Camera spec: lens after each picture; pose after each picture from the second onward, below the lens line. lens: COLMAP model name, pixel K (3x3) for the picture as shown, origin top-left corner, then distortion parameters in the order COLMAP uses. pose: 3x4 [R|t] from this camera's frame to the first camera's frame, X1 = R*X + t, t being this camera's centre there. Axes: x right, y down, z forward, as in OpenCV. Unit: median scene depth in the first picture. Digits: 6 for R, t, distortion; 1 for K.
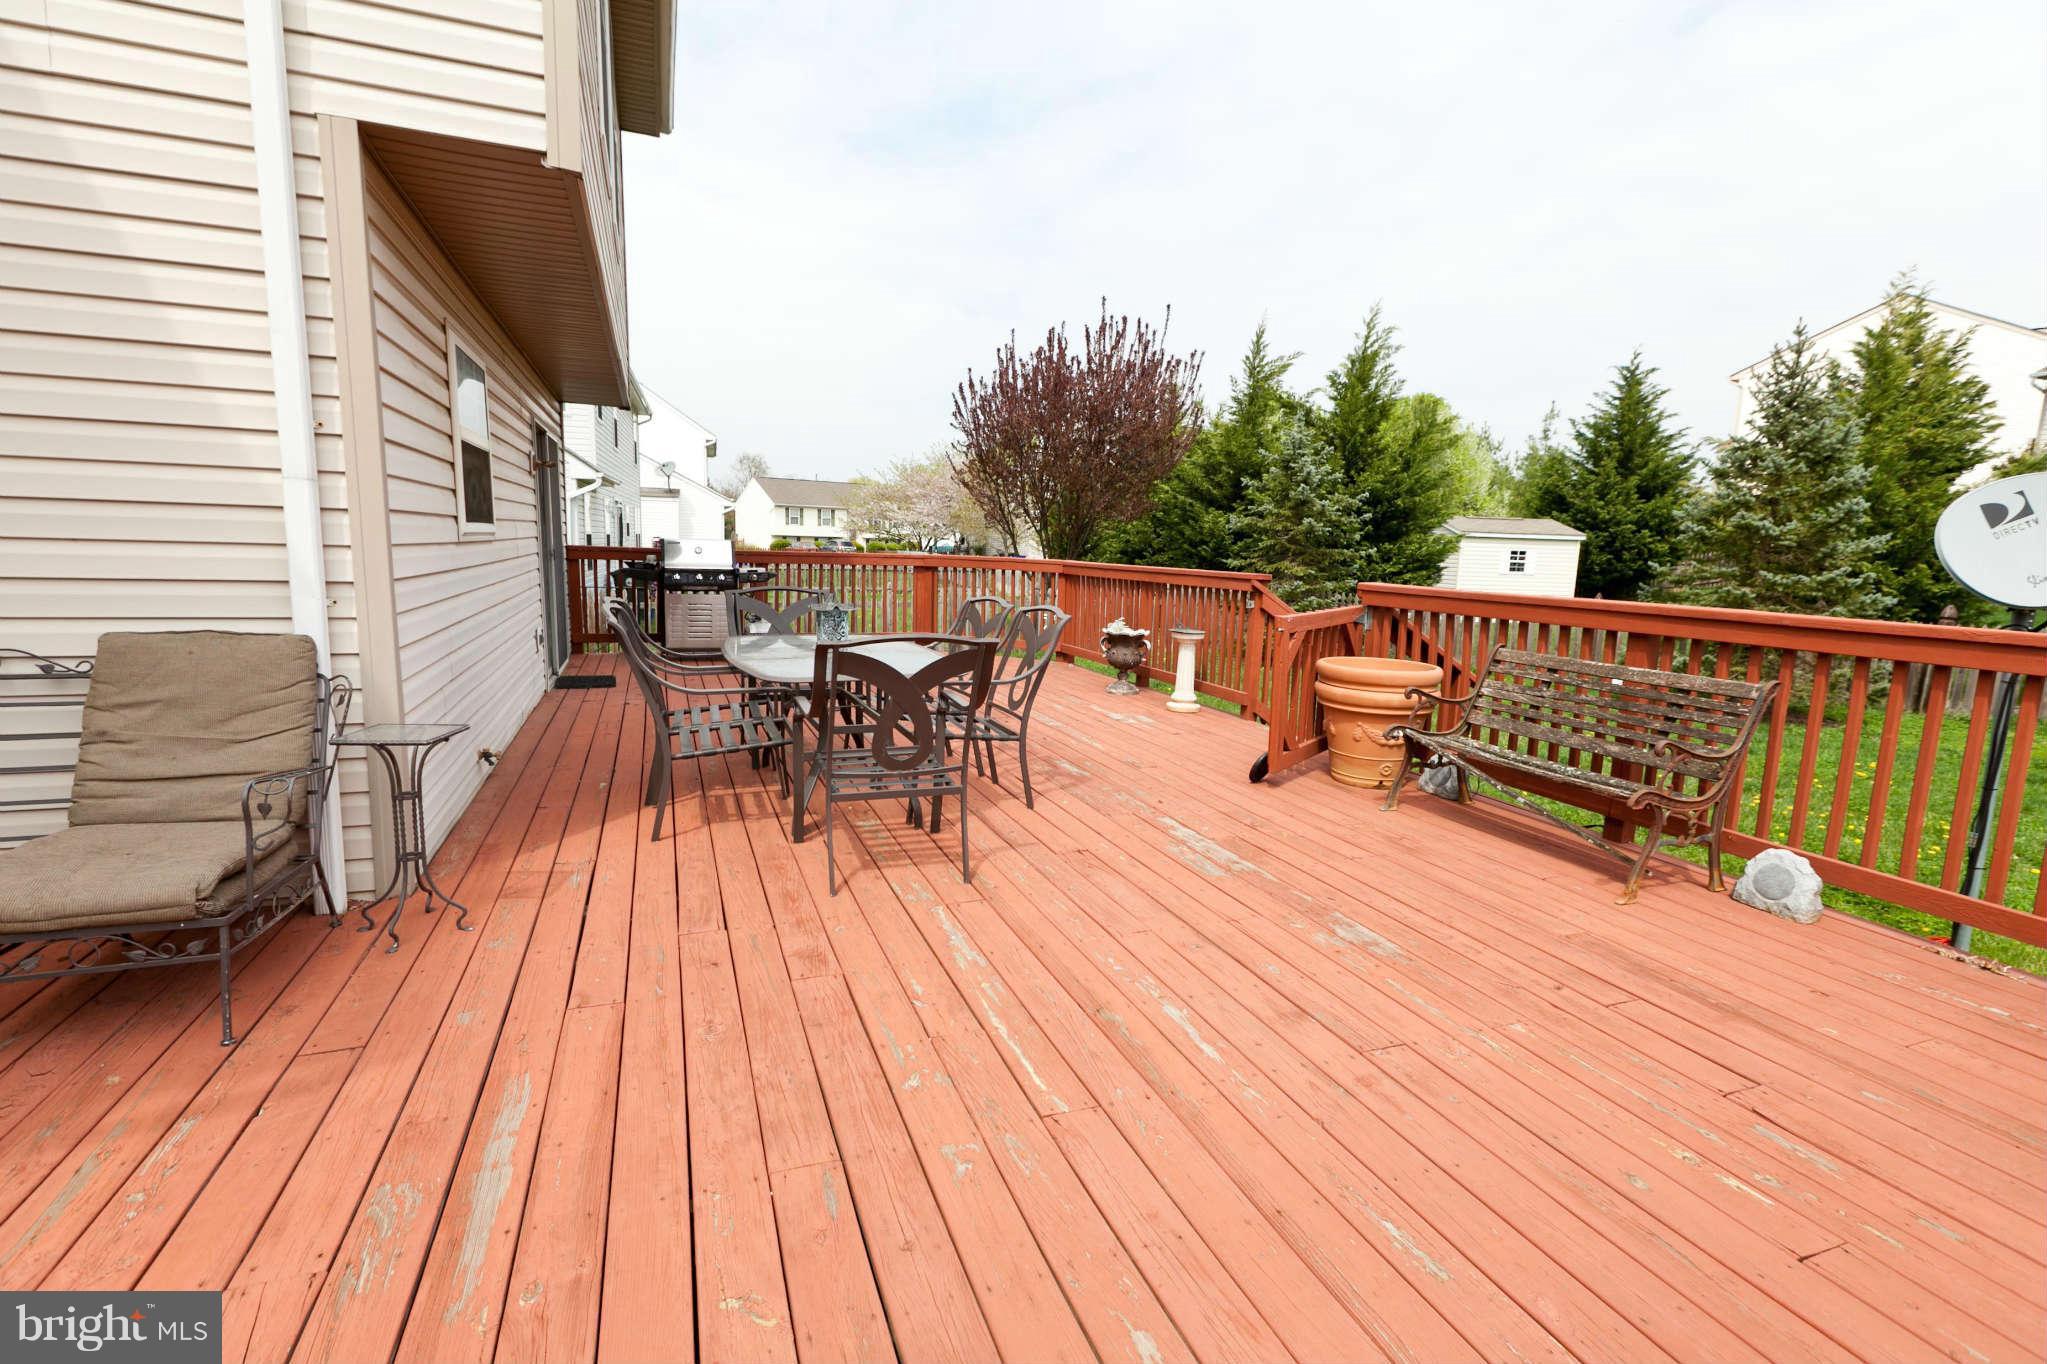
lens RADIAL K [[911.1, 0, 1023.7], [0, 911.1, 676.4], [0, 0, 1]] dist [-0.007491, 0.000313]
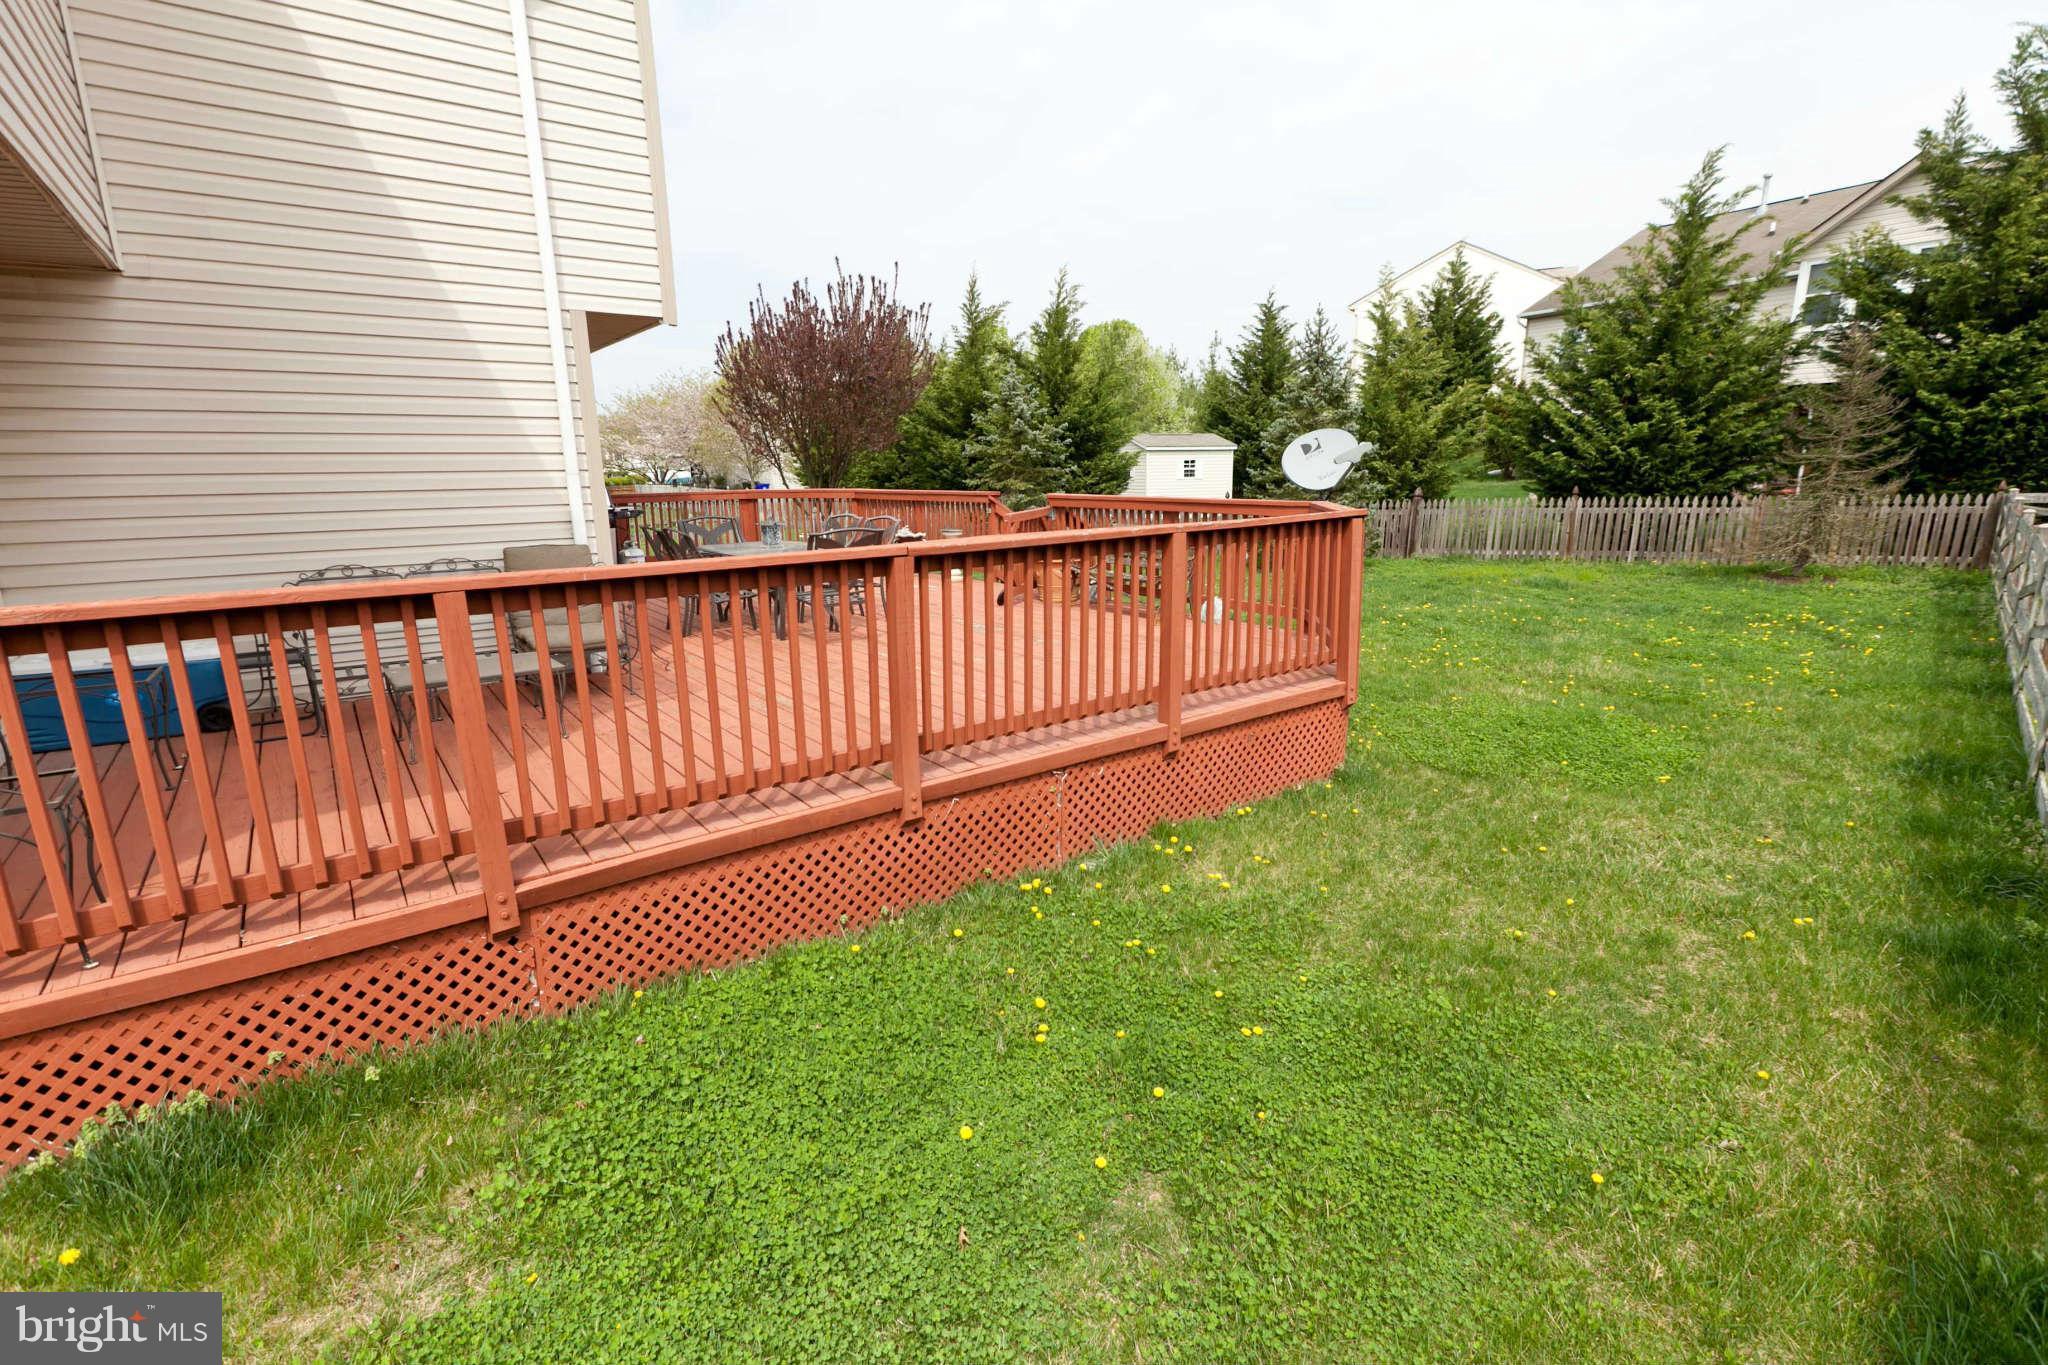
lens RADIAL K [[911.5, 0, 1024.2], [0, 911.5, 676.9], [0, 0, 1]] dist [-0.007491, 0.000313]
pose [[0.957622, -0.108887, 0.266653, -0.054387], [0.085796, 0.991599, 0.096799, 0.021732], [-0.274953, -0.069819, 0.958919, -0.207678]]
